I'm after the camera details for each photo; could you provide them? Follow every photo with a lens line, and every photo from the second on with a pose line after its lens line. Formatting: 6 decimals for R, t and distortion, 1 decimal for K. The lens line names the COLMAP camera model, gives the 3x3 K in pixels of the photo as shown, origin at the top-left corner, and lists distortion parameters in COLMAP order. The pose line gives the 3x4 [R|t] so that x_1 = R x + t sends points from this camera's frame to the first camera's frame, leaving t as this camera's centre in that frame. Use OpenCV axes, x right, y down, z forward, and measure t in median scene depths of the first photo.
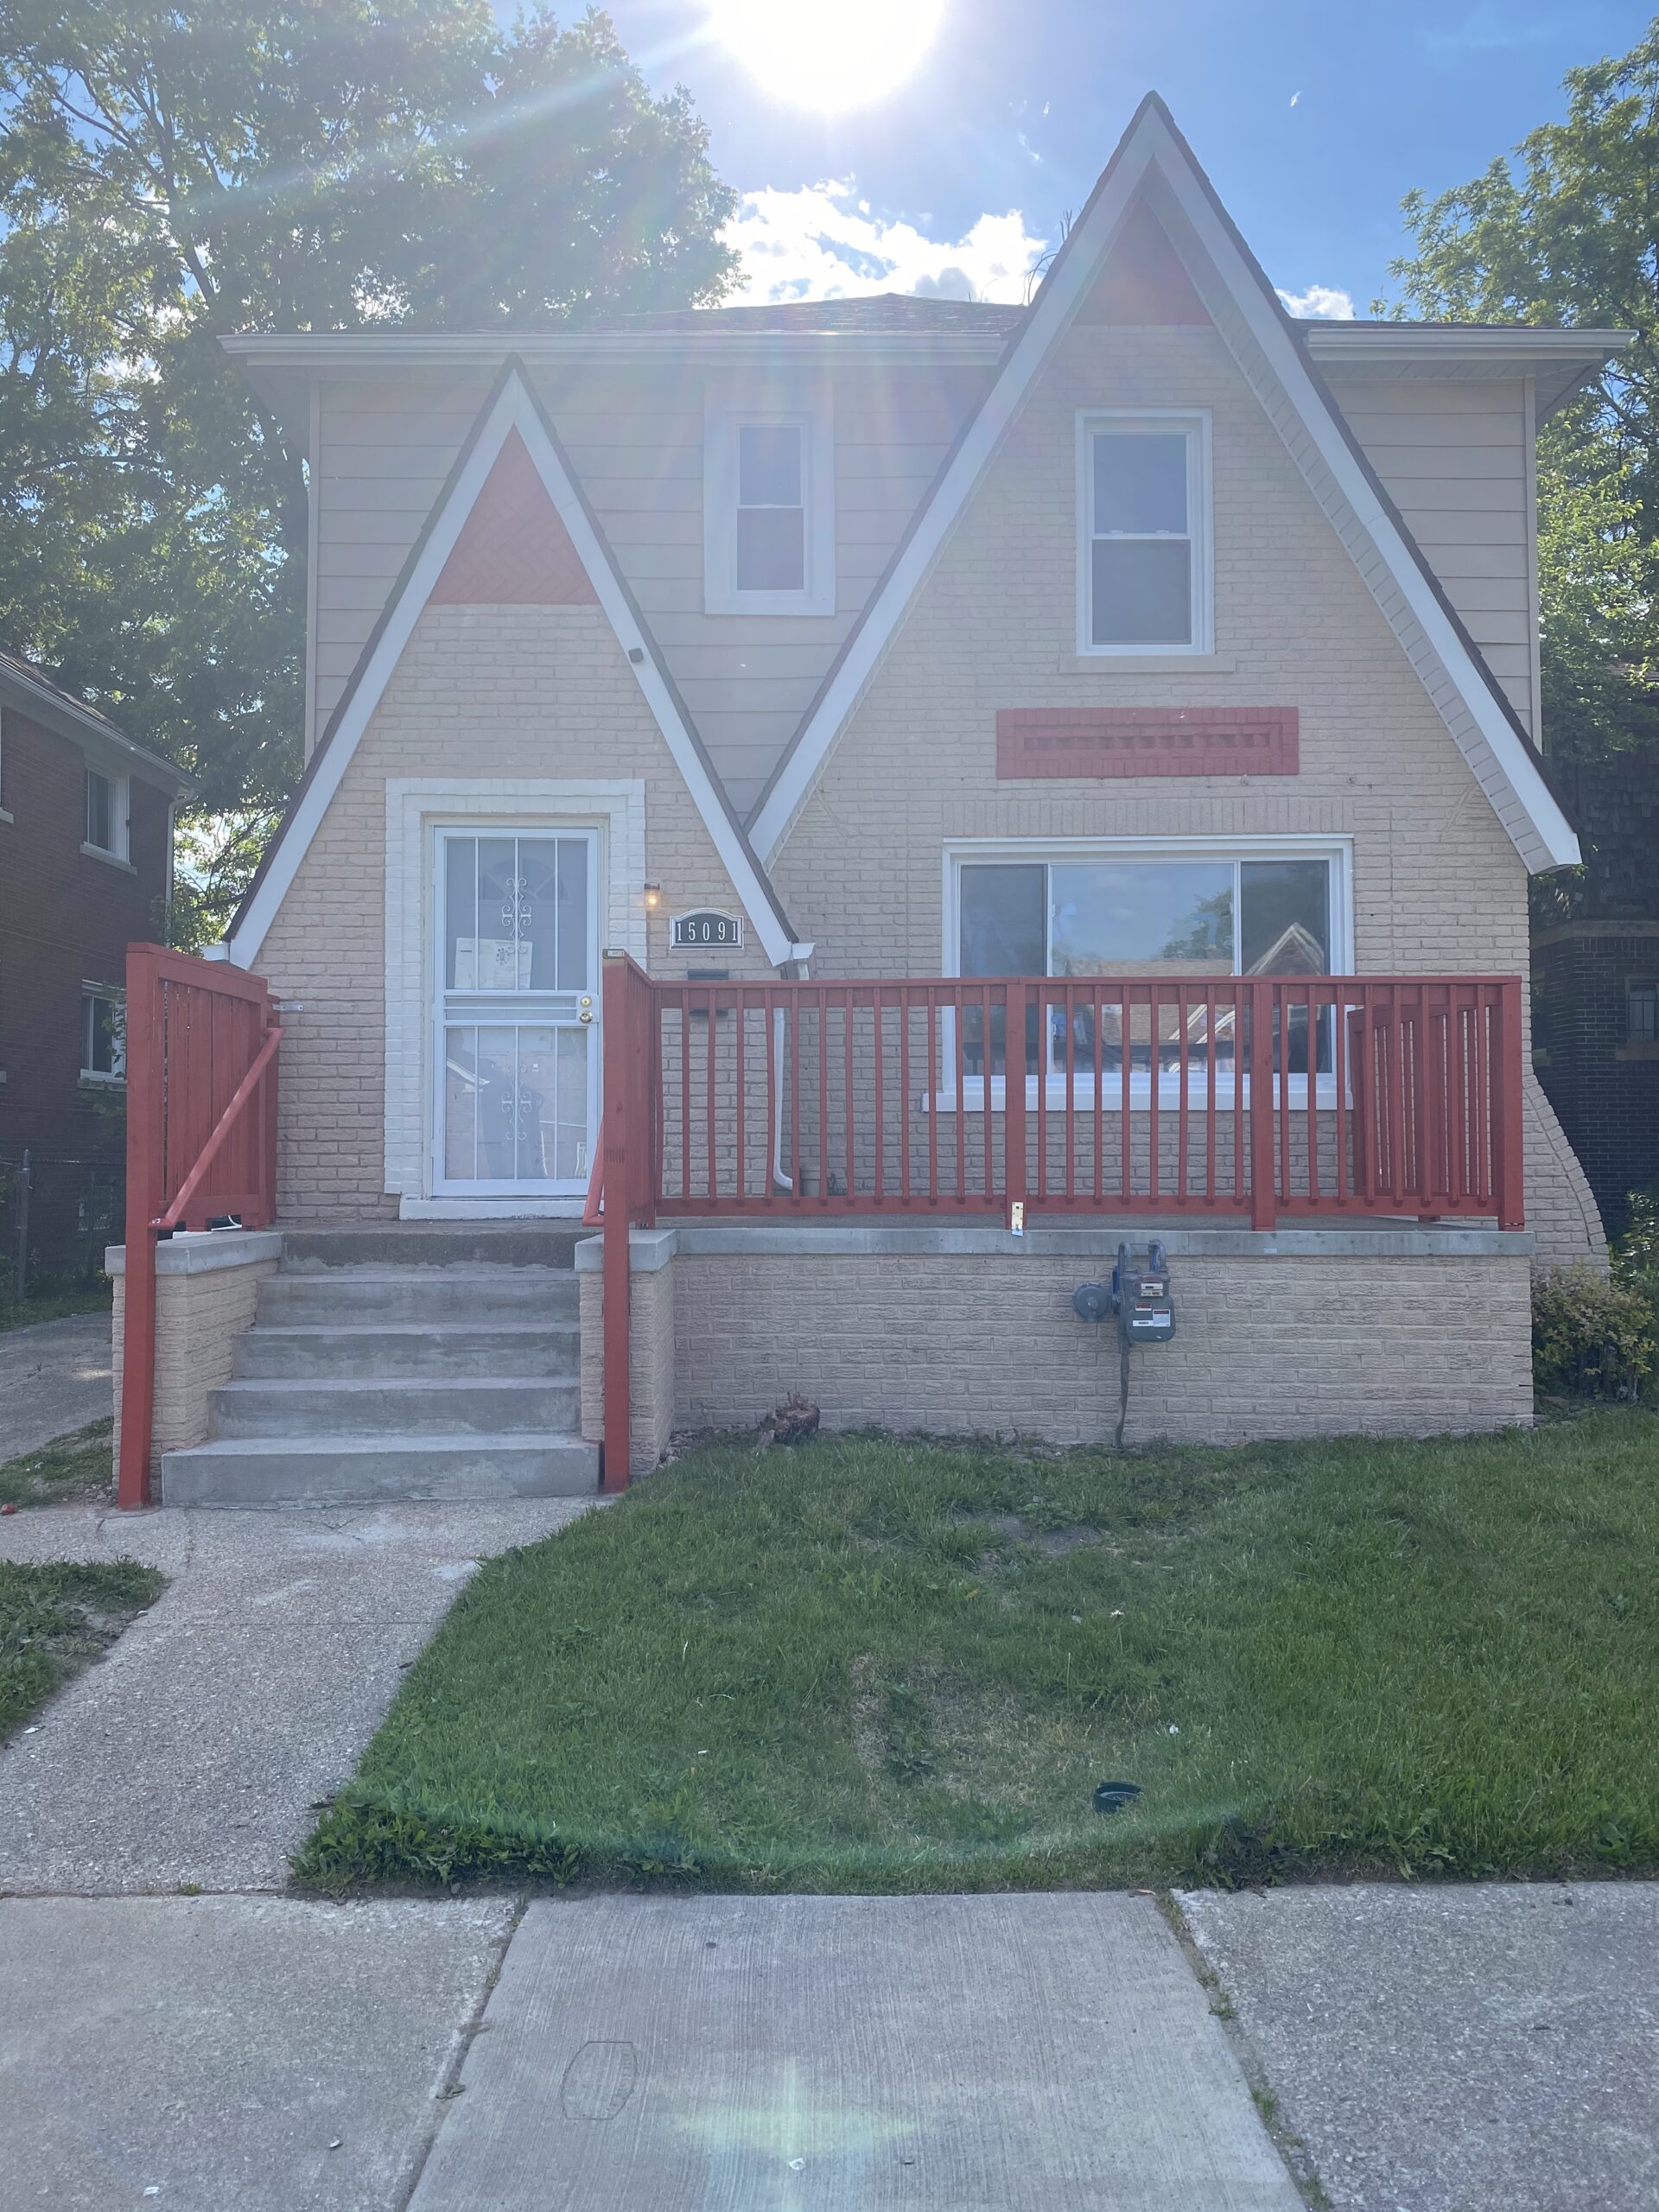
lens RADIAL K [[1716.2, 0, 837.5], [0, 1716.2, 1092.7], [0, 0, 1]] dist [0.044090, -0.027440]
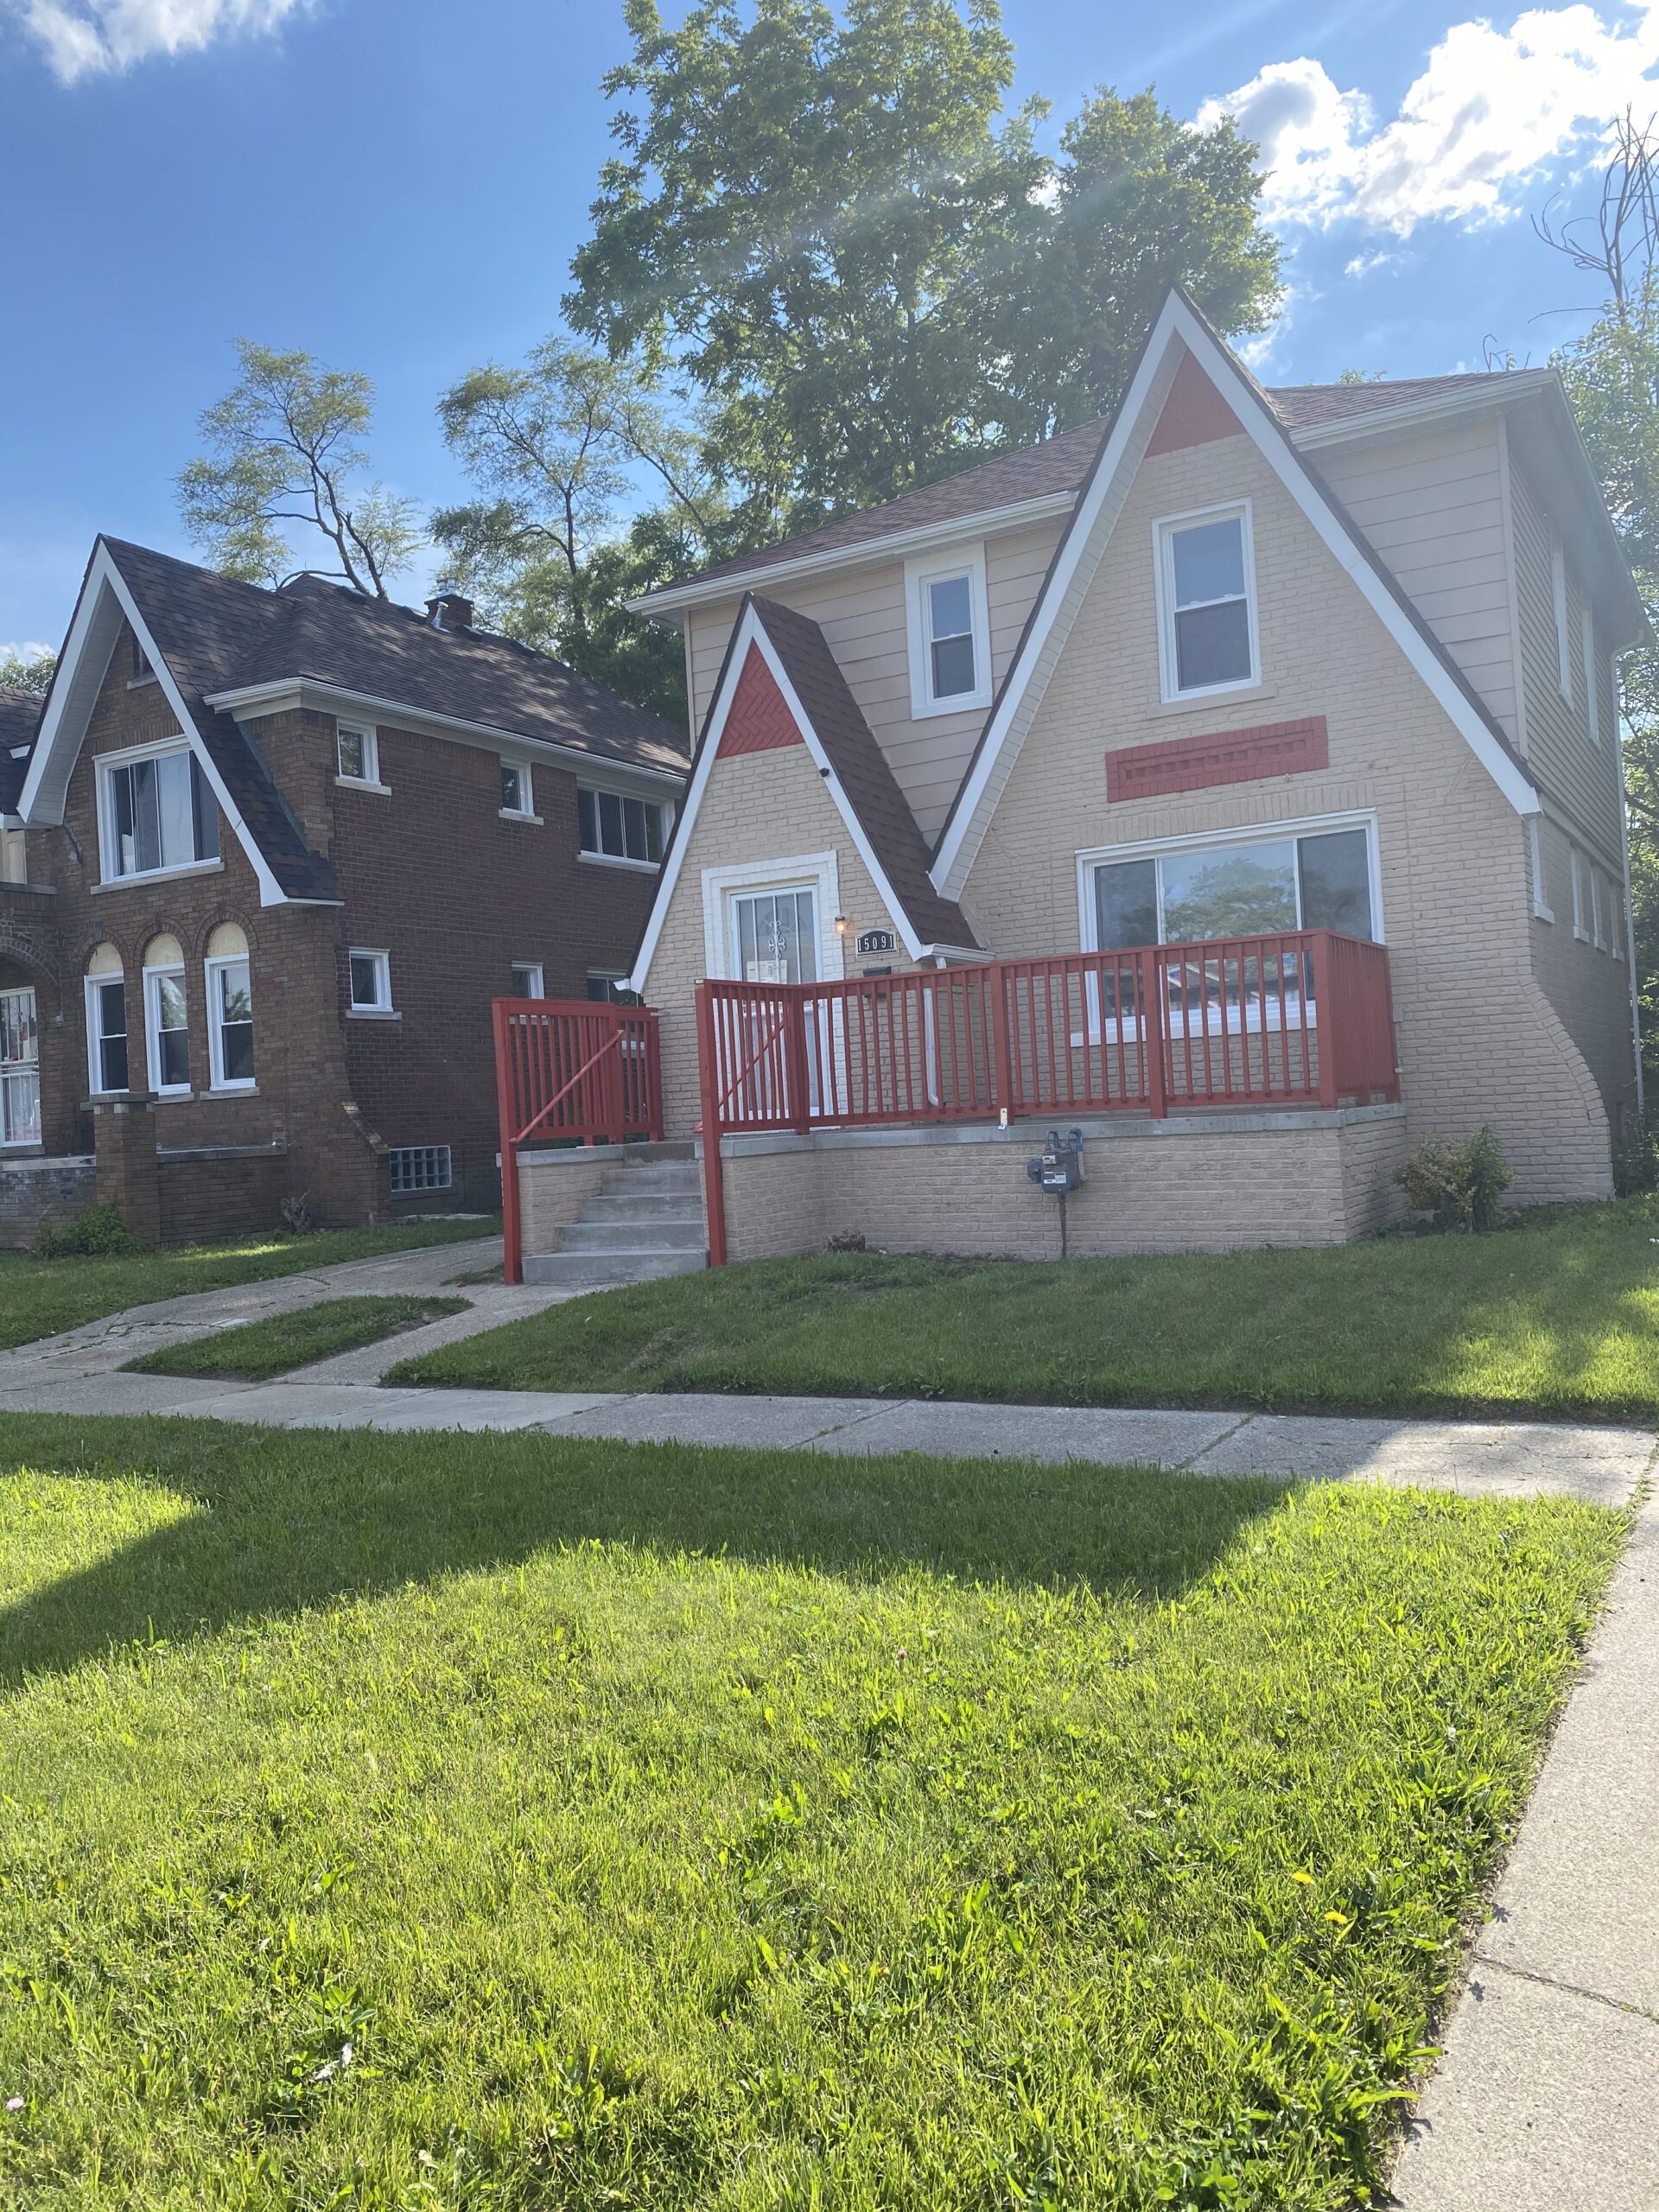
lens RADIAL K [[1716.2, 0, 822.0], [0, 1716.2, 1110.8], [0, 0, 1]] dist [0.044090, -0.027440]
pose [[0.857051, -0.048251, -0.512968, 0.609556], [0.074314, 0.996771, 0.030403, 0.005479], [0.509845, -0.064178, 0.857869, -0.333095]]
